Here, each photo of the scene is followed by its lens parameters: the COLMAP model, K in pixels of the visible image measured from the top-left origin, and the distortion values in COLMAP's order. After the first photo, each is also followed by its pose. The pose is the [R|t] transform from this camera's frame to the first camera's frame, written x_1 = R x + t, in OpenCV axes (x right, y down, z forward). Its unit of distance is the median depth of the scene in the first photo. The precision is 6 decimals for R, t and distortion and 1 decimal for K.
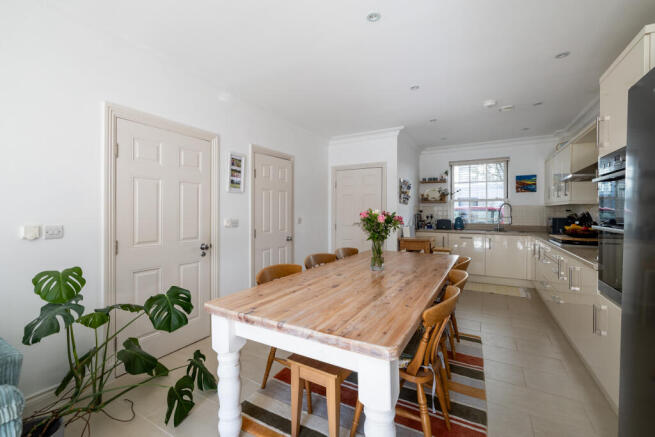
lens RADIAL K [[283.6, 0, 326.8], [0, 283.6, 212.7], [0, 0, 1]] dist [0.003658, 0.000448]
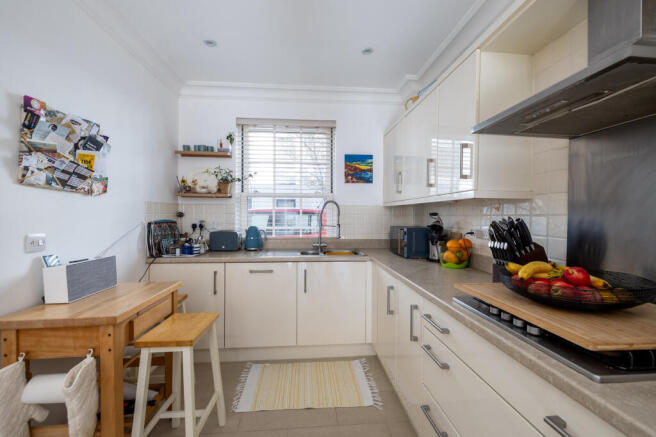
lens RADIAL K [[284.0, 0, 326.5], [0, 284.0, 217.5], [0, 0, 1]] dist [0.003658, 0.000448]
pose [[0.831687, -0.003219, 0.555235, 0.293777], [-0.001586, 0.999965, 0.008173, -0.004900], [-0.555242, -0.007678, 0.831653, 0.505061]]
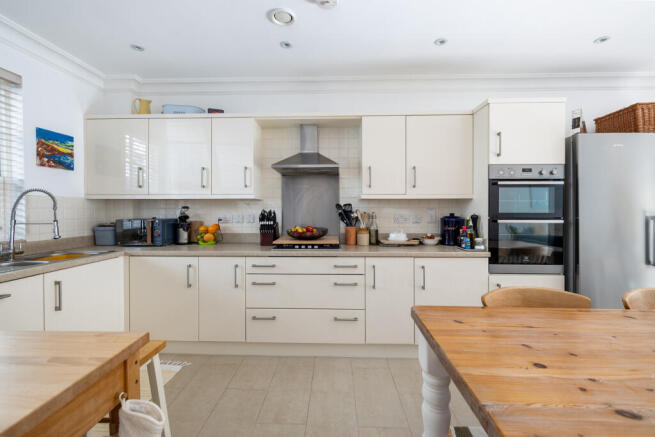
lens RADIAL K [[283.6, 0, 327.8], [0, 283.6, 213.5], [0, 0, 1]] dist [0.003658, 0.000448]
pose [[-0.458710, -0.014018, 0.888476, 0.070123], [0.002545, 0.999851, 0.017090, -0.003987], [-0.888583, 0.010100, -0.458605, 0.758740]]
